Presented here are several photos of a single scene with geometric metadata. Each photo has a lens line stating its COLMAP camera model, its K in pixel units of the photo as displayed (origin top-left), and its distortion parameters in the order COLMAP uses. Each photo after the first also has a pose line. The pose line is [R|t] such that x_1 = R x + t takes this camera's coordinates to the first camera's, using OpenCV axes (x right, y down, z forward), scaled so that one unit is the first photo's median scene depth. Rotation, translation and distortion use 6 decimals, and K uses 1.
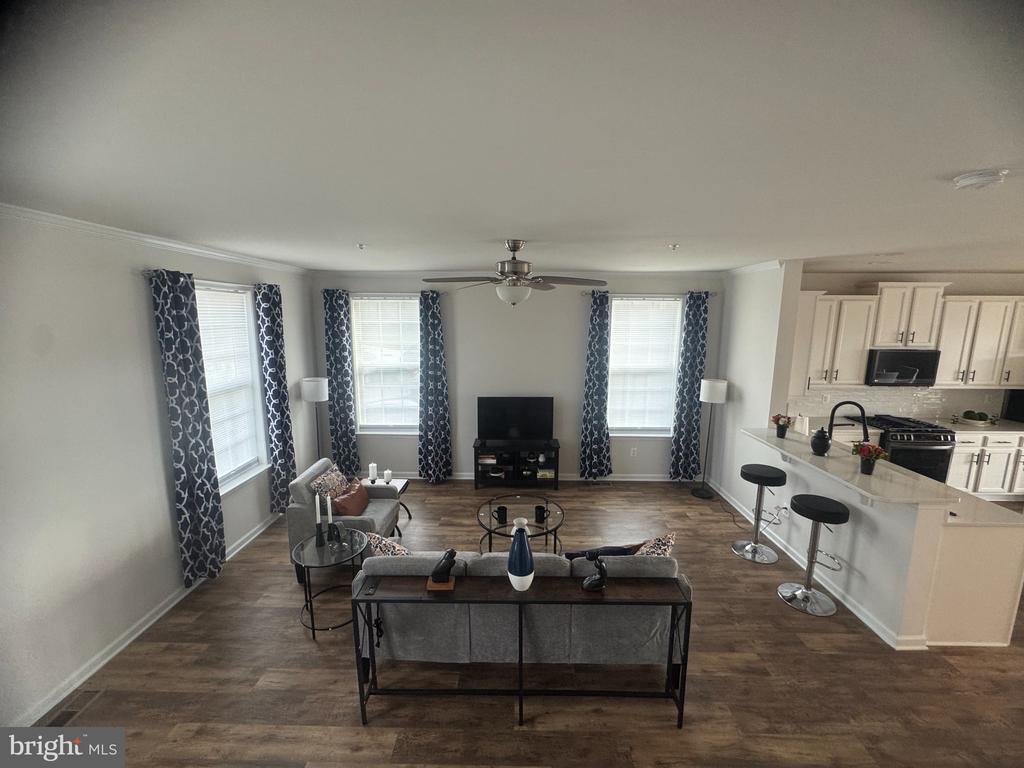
lens RADIAL K [[408.9, 0, 512.4], [0, 408.9, 383.4], [0, 0, 1]] dist [-0.008070, 0.001925]
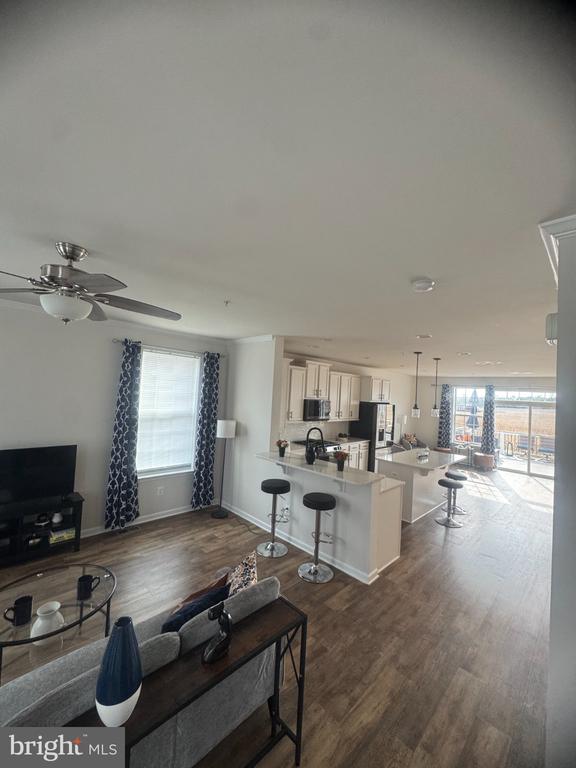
lens RADIAL K [[306.7, 0, 288.3], [0, 306.7, 384.6], [0, 0, 1]] dist [-0.008070, 0.001925]
pose [[0.693322, 0.054658, 0.718552, -0.074706], [0.066444, 0.988023, -0.139267, 0.028159], [-0.717558, 0.144301, 0.681386, 0.180479]]
